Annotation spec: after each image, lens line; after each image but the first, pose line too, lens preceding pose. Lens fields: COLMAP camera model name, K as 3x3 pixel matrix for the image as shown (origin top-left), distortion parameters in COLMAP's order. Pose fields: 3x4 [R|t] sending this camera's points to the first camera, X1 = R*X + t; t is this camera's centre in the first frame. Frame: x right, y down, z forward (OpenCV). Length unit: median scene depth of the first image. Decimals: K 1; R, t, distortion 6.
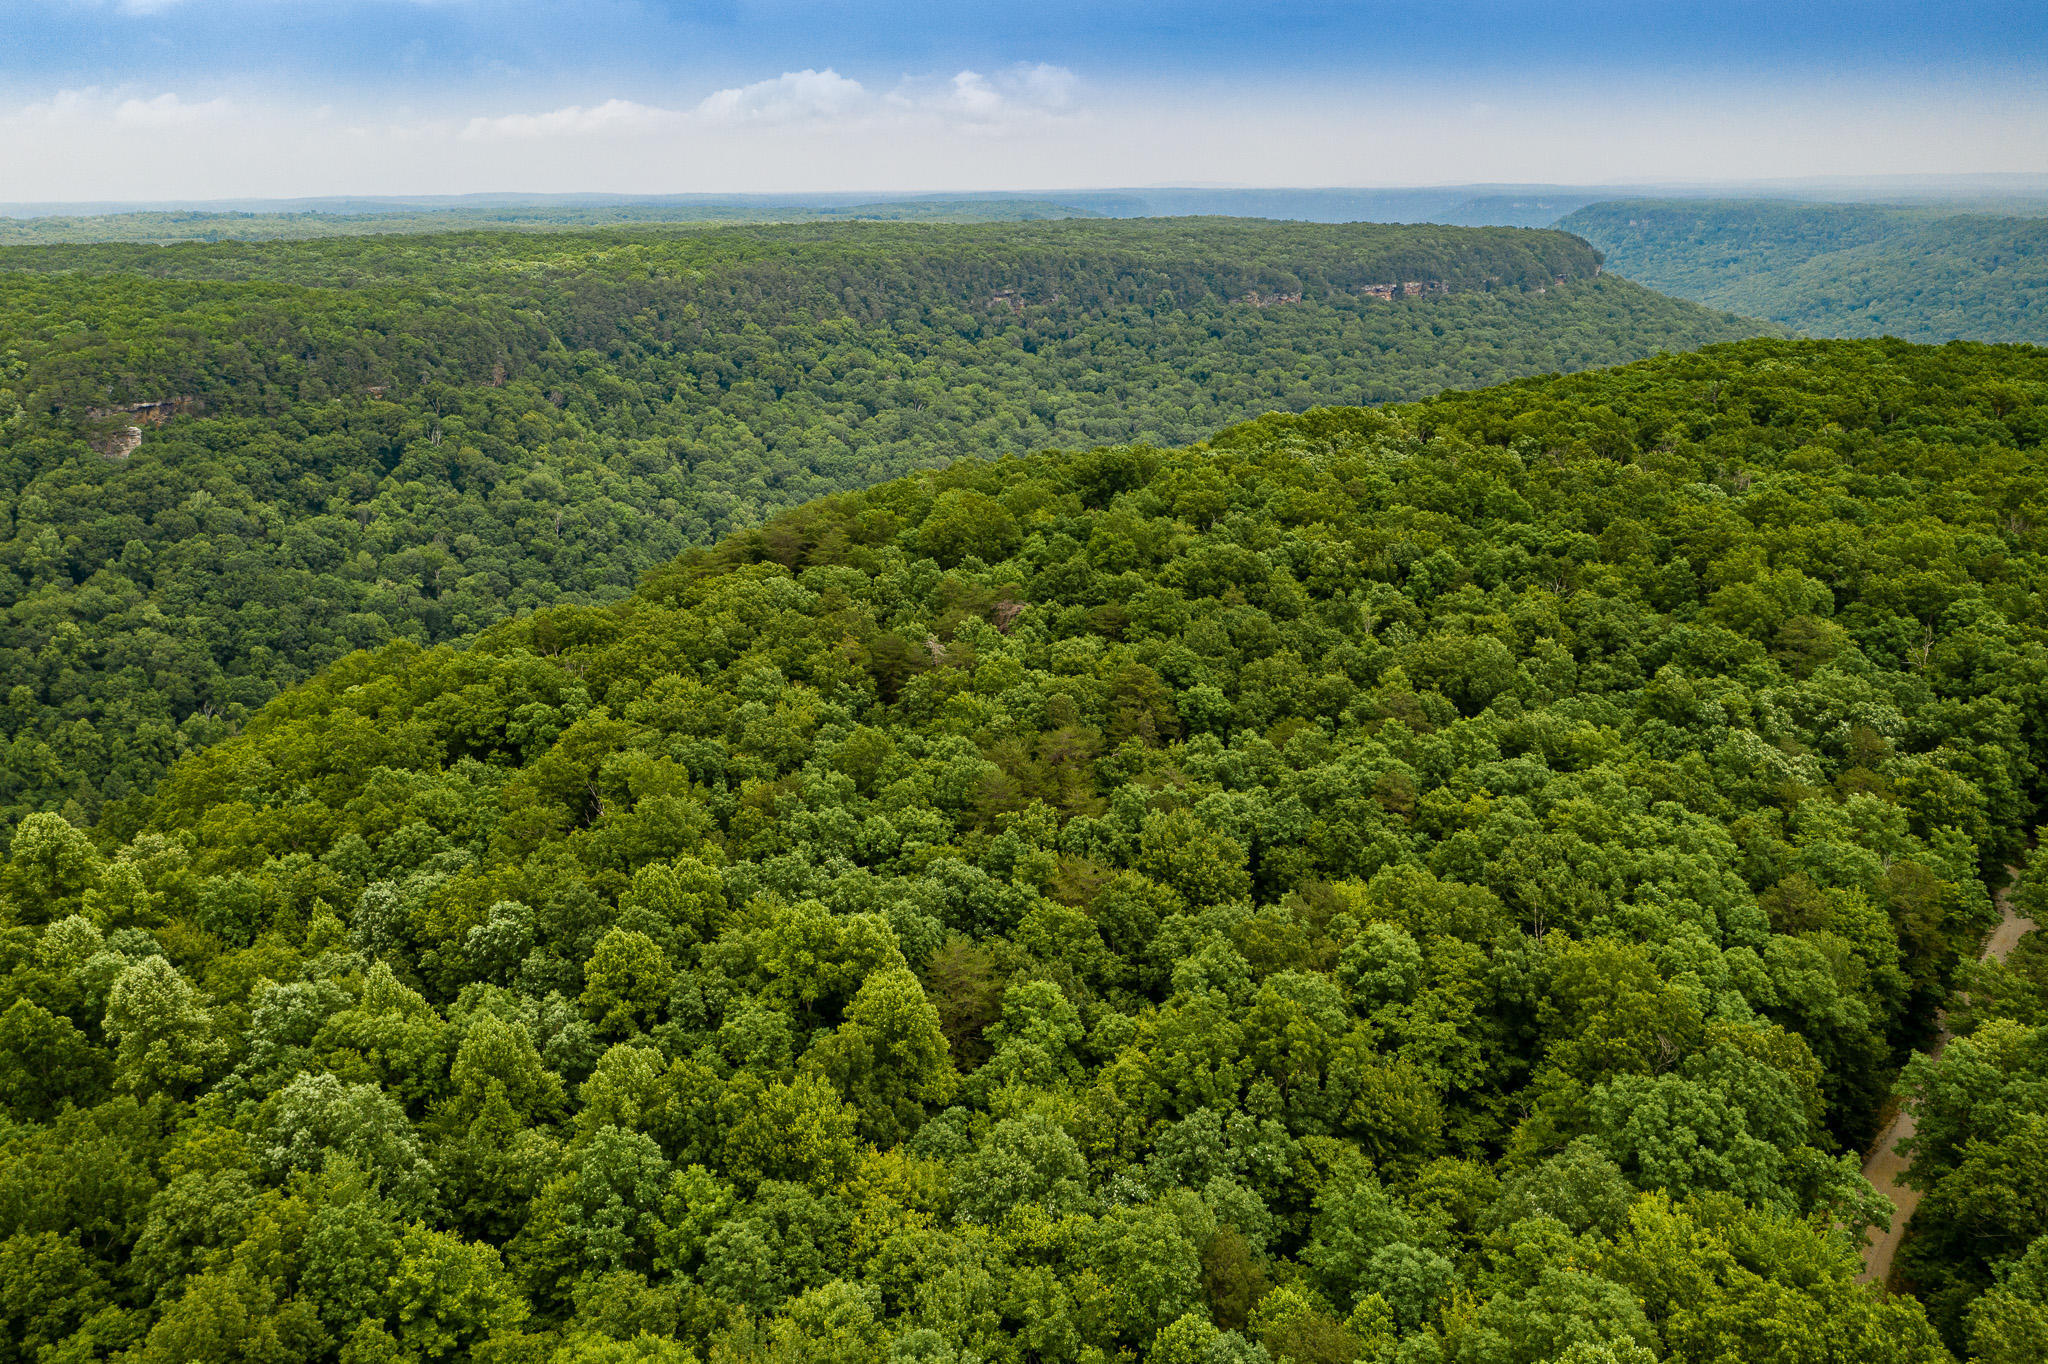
lens RADIAL K [[1607.3, 0, 1024.0], [0, 1607.3, 682.0], [0, 0, 1]] dist [-0.014509, 0.005004]
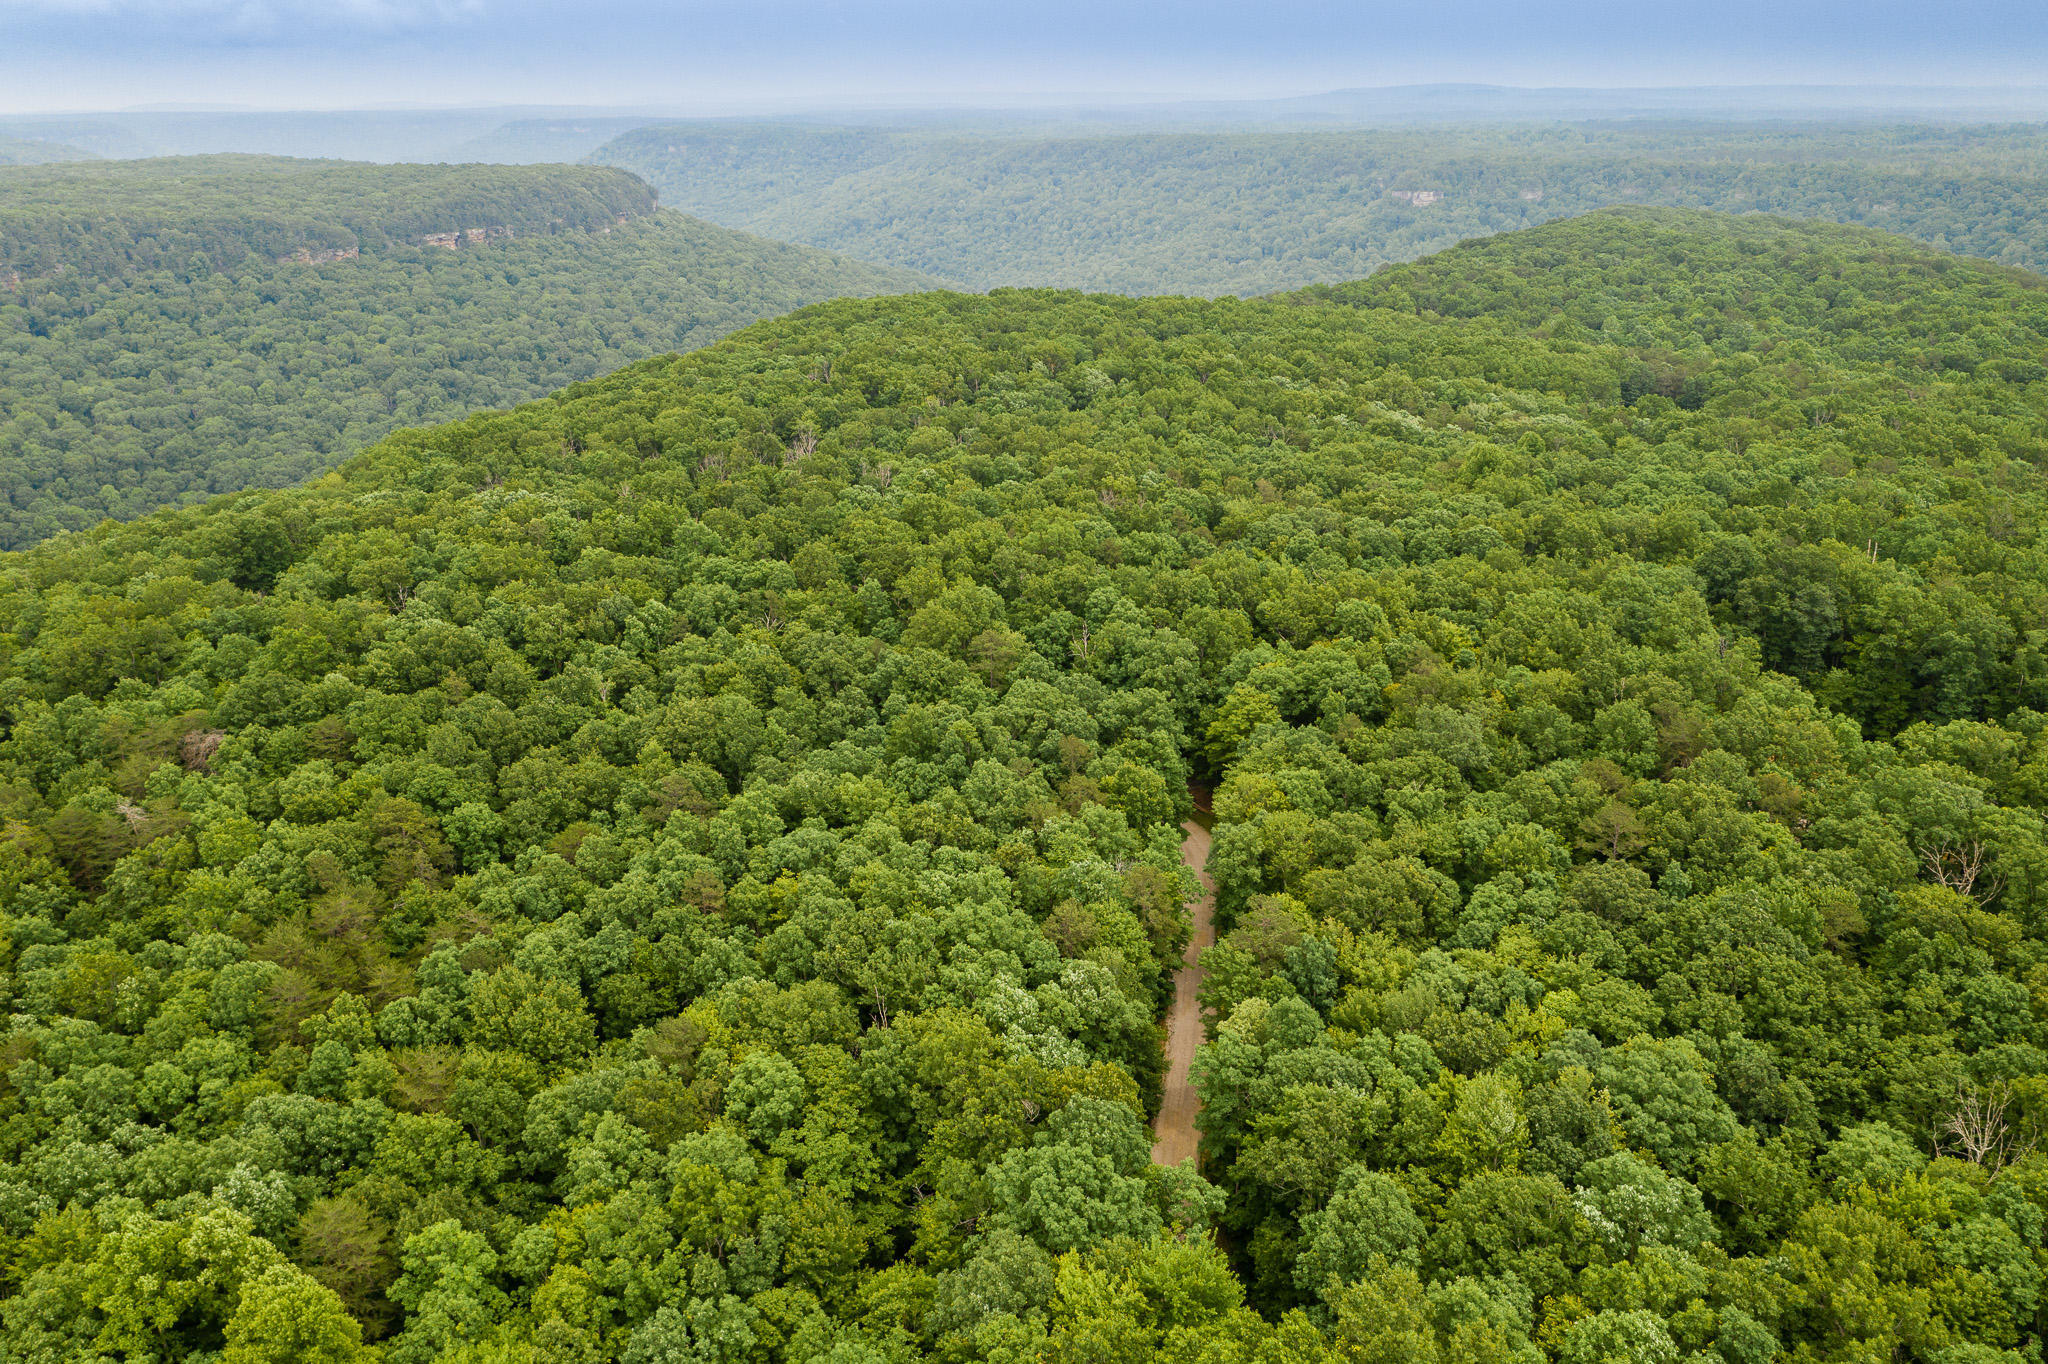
lens RADIAL K [[1610.1, 0, 1024.0], [0, 1610.1, 682.0], [0, 0, 1]] dist [-0.006460, 0.010302]
pose [[0.848310, -0.177432, 0.498887, -0.071375], [0.155528, 0.984120, 0.085547, -0.097343], [-0.506143, 0.005021, 0.862435, -0.002695]]
